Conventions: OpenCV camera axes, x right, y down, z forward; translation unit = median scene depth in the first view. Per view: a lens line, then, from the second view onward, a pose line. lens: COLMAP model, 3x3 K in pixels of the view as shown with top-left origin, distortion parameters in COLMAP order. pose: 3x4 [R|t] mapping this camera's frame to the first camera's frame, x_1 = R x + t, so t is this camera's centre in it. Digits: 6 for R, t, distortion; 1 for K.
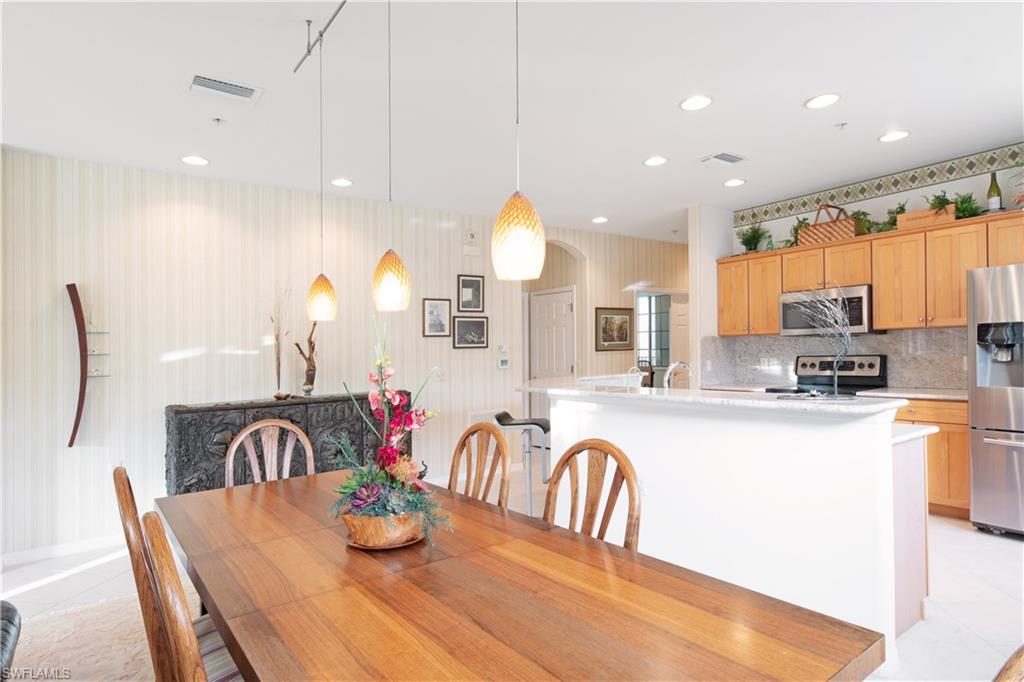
lens RADIAL K [[551.0, 0, 512.4], [0, 551.0, 357.4], [0, 0, 1]] dist [0.004699, -0.000533]
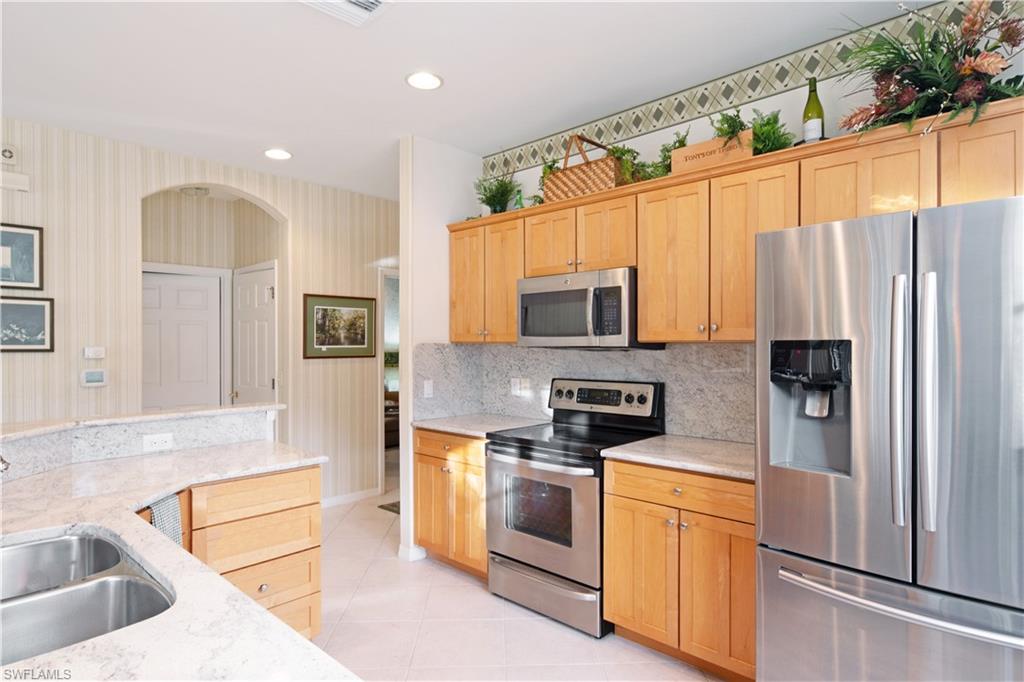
lens RADIAL K [[556.3, 0, 504.9], [0, 556.3, 344.3], [0, 0, 1]] dist [0.004058, 0.000520]
pose [[0.984143, 0.027356, 0.175254, 0.347340], [-0.024453, 0.999526, -0.018708, -0.028253], [-0.175683, 0.014125, 0.984345, 0.368056]]
